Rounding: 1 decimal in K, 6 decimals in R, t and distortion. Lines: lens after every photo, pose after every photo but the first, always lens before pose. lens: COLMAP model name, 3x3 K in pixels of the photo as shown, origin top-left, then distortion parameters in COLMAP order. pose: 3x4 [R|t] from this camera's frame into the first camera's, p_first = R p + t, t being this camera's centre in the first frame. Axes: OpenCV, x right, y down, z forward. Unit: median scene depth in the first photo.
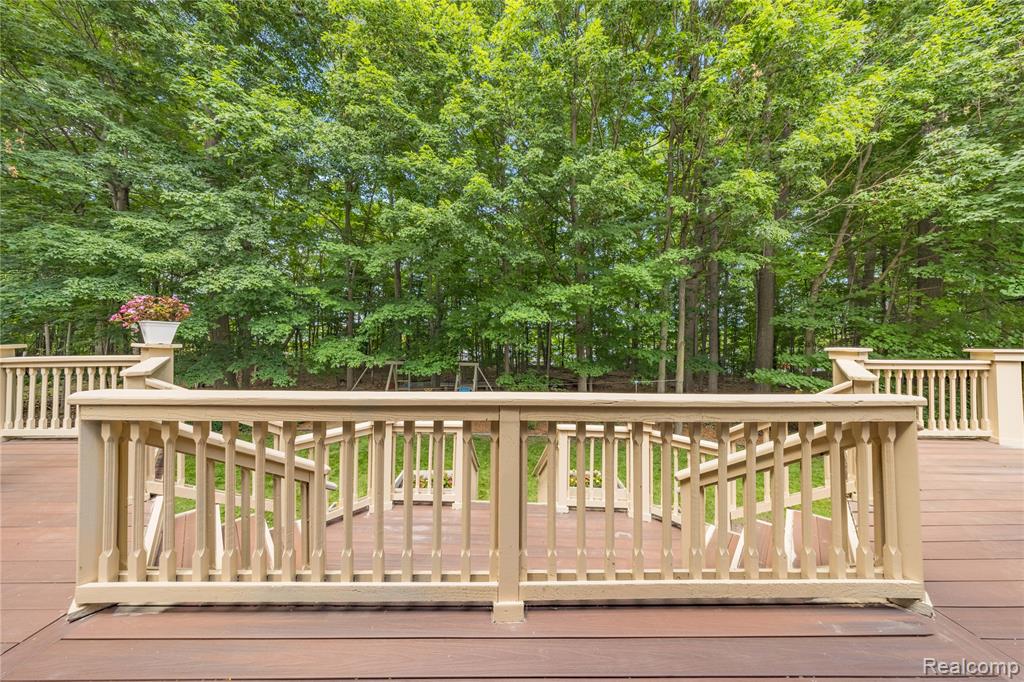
lens RADIAL K [[292.8, 0, 512.0], [0, 292.8, 341.0], [0, 0, 1]] dist [-0.000413, -0.000025]
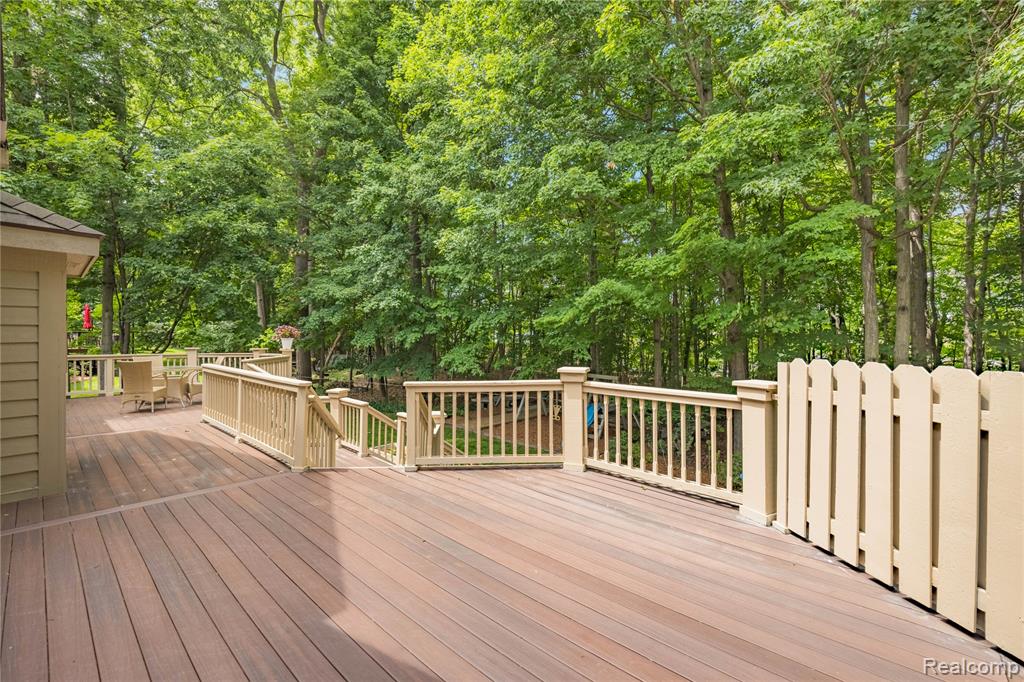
lens RADIAL K [[428.1, 0, 512.0], [0, 428.1, 341.0], [0, 0, 1]] dist [0.000009, -0.000024]
pose [[0.739472, 0.009182, -0.673125, 0.962583], [-0.015747, 0.999869, -0.003660, -0.027413], [0.673003, 0.013306, 0.739520, -0.075825]]
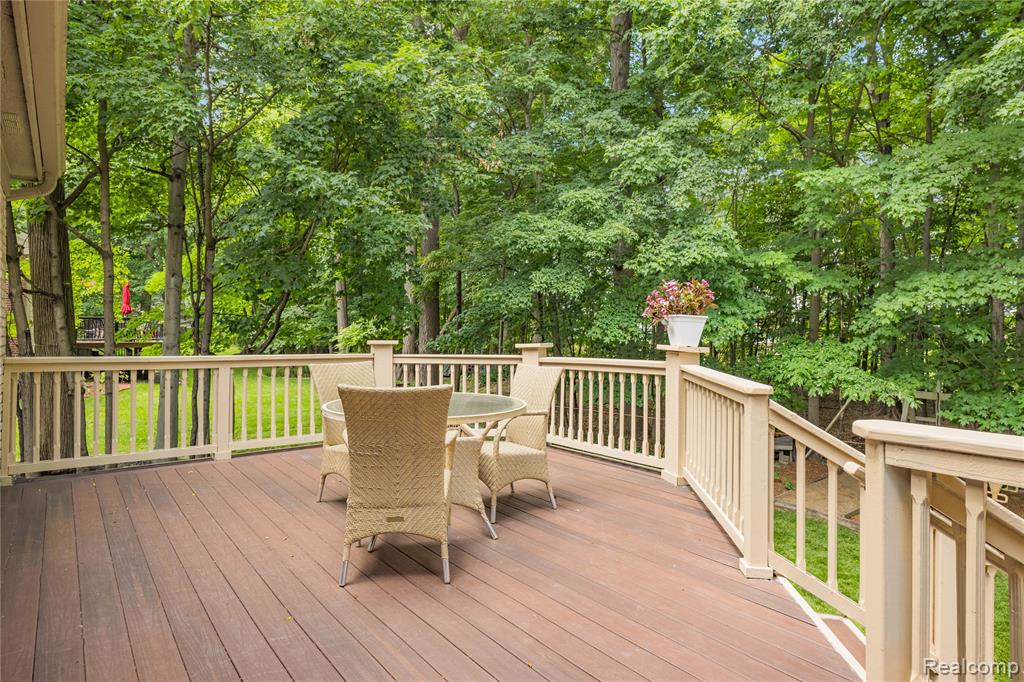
lens RADIAL K [[549.4, 0, 511.7], [0, 549.4, 334.4], [0, 0, 1]] dist [0.045818, 0.000101]
pose [[0.624672, 0.007729, -0.780849, -0.197505], [-0.024366, 0.999657, -0.009597, 0.001381], [0.780507, 0.025021, 0.624646, -0.092203]]
